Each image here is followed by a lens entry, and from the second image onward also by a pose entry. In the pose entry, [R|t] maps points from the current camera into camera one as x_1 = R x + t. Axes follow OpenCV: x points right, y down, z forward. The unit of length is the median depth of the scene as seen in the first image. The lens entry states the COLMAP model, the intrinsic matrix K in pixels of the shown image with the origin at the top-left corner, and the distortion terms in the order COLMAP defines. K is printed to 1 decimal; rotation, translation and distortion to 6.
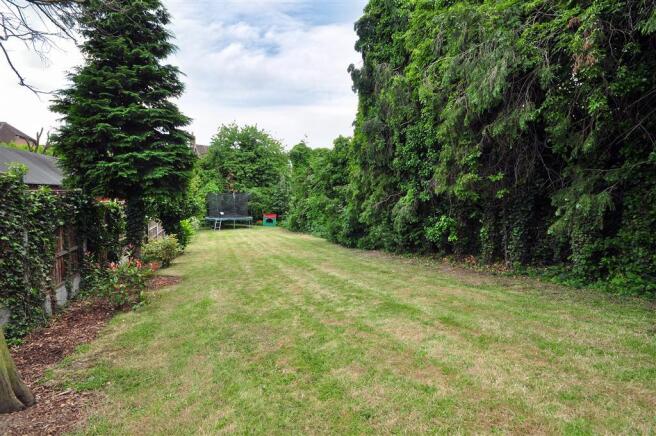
lens RADIAL K [[285.8, 0, 328.0], [0, 285.8, 218.0], [0, 0, 1]] dist [-0.001058, 0.000055]
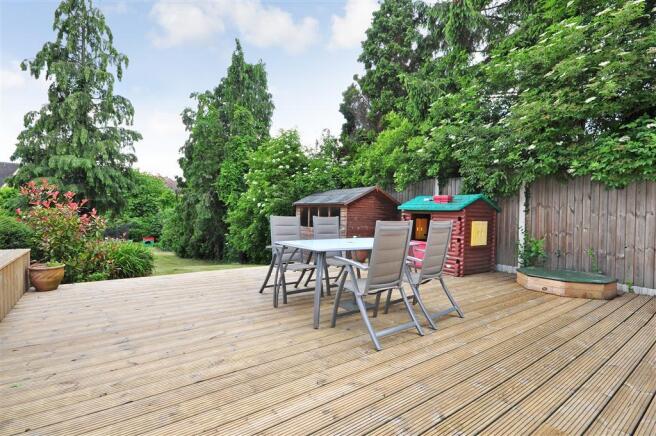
lens RADIAL K [[313.2, 0, 328.0], [0, 313.2, 218.0], [0, 0, 1]] dist [0.000768, -0.000483]
pose [[0.965054, 0.010963, 0.261823, 0.223211], [0.002946, 0.998608, -0.052671, -0.026017], [-0.262036, 0.051601, 0.963678, -0.632396]]
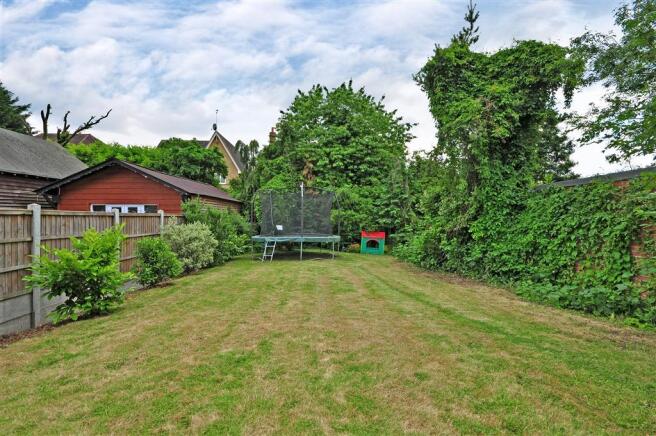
lens RADIAL K [[313.2, 0, 328.0], [0, 313.2, 218.0], [0, 0, 1]] dist [0.000768, -0.000483]
pose [[0.943850, -0.012082, -0.330153, -0.090481], [-0.013958, 0.996980, -0.076388, 0.006470], [0.330079, 0.076707, 0.940831, 0.422899]]
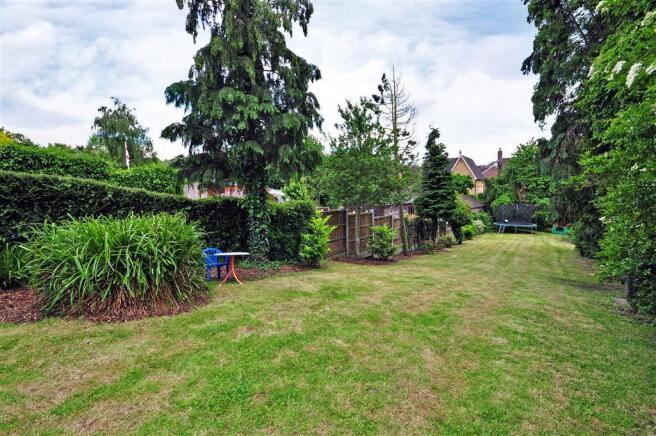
lens RADIAL K [[285.8, 0, 328.0], [0, 285.8, 218.0], [0, 0, 1]] dist [-0.001058, 0.000055]
pose [[0.515360, 0.047427, -0.855661, 0.267461], [-0.042598, 0.998651, 0.029696, -0.027186], [0.855915, 0.021146, 0.516685, -0.303999]]
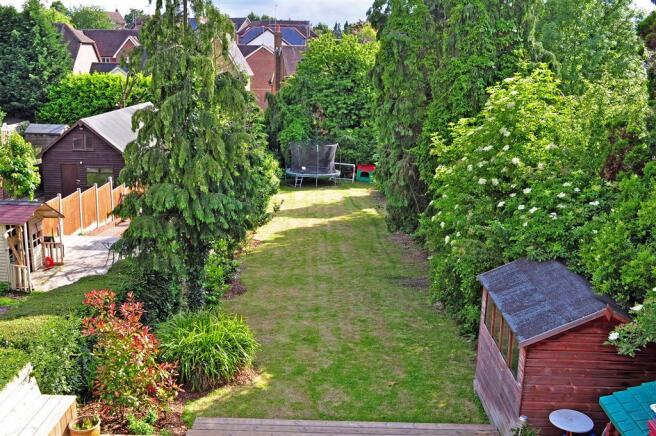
lens RADIAL K [[651.3, 0, 328.0], [0, 651.3, 218.0], [0, 0, 1]] dist [-0.060064, -0.000318]
pose [[0.932225, 0.091391, -0.350148, 0.327741], [-0.036118, 0.986251, 0.161260, -0.155627], [0.360071, -0.137684, 0.922709, -0.663771]]
